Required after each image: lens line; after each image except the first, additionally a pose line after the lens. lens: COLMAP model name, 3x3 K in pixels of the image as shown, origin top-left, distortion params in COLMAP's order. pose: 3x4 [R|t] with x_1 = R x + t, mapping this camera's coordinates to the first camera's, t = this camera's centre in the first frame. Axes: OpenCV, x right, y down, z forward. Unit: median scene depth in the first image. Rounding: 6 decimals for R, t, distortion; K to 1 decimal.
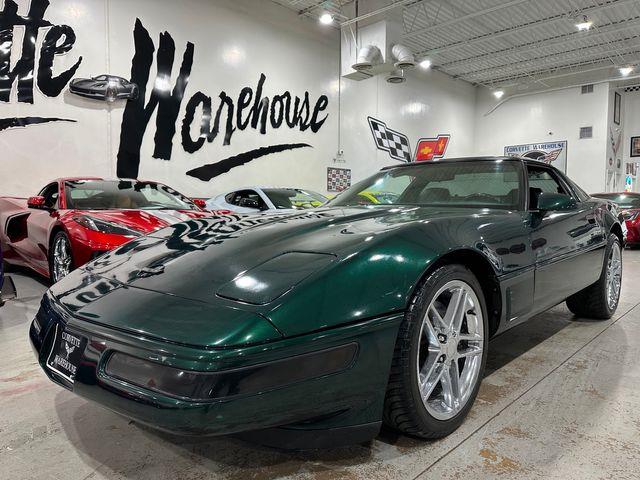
lens RADIAL K [[456.0, 0, 320.9], [0, 456.0, 236.4], [0, 0, 1]] dist [0.042166, -0.054750]
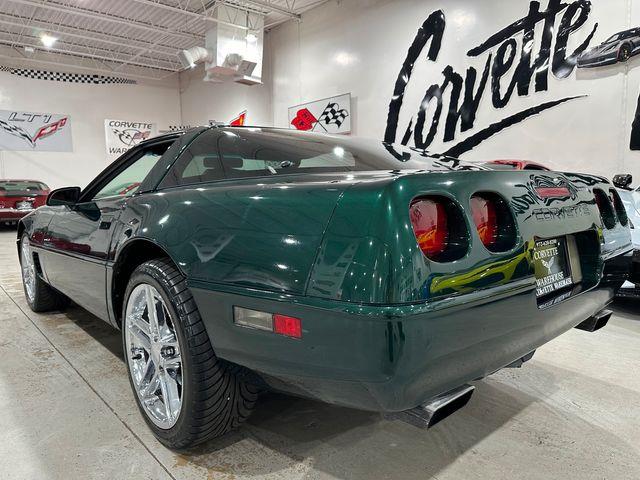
lens RADIAL K [[458.0, 0, 320.0], [0, 458.0, 240.0], [0, 0, 1]] dist [0.034403, -0.051436]
pose [[-0.065610, 0.109562, -0.991812, 0.385835], [-0.037531, 0.992980, 0.112173, -0.029478], [0.997139, 0.044583, -0.061038, 0.405518]]
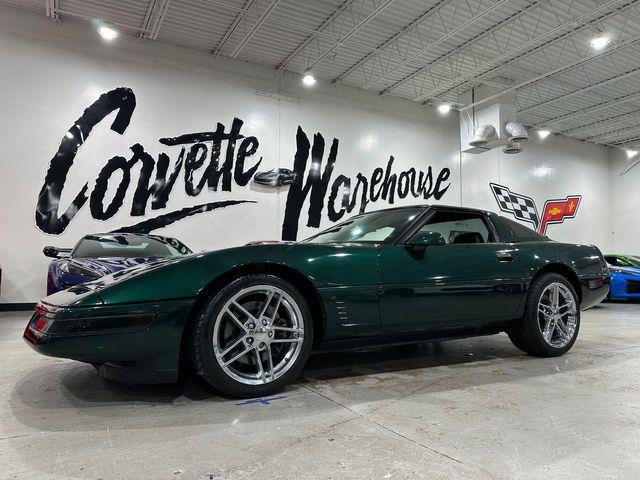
lens RADIAL K [[454.3, 0, 320.0], [0, 454.3, 240.0], [0, 0, 1]] dist [0.169067, -0.305147]
pose [[0.957083, -0.017316, -0.289296, 0.042402], [-0.020758, 0.991554, -0.128024, 0.031012], [0.289070, 0.128535, 0.948640, -0.199151]]
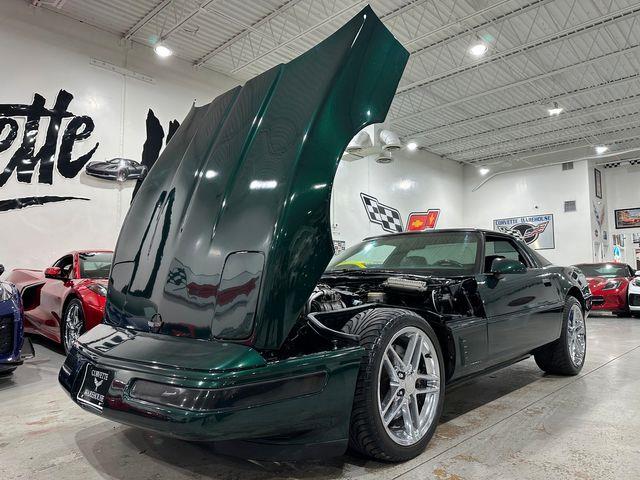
lens RADIAL K [[458.0, 0, 320.0], [0, 458.0, 240.0], [0, 0, 1]] dist [0.034403, -0.051436]
pose [[0.999981, -0.006162, 0.000543, 0.009588], [0.006173, 0.988561, -0.150694, 0.009474], [0.000391, 0.150695, 0.988580, -0.050604]]
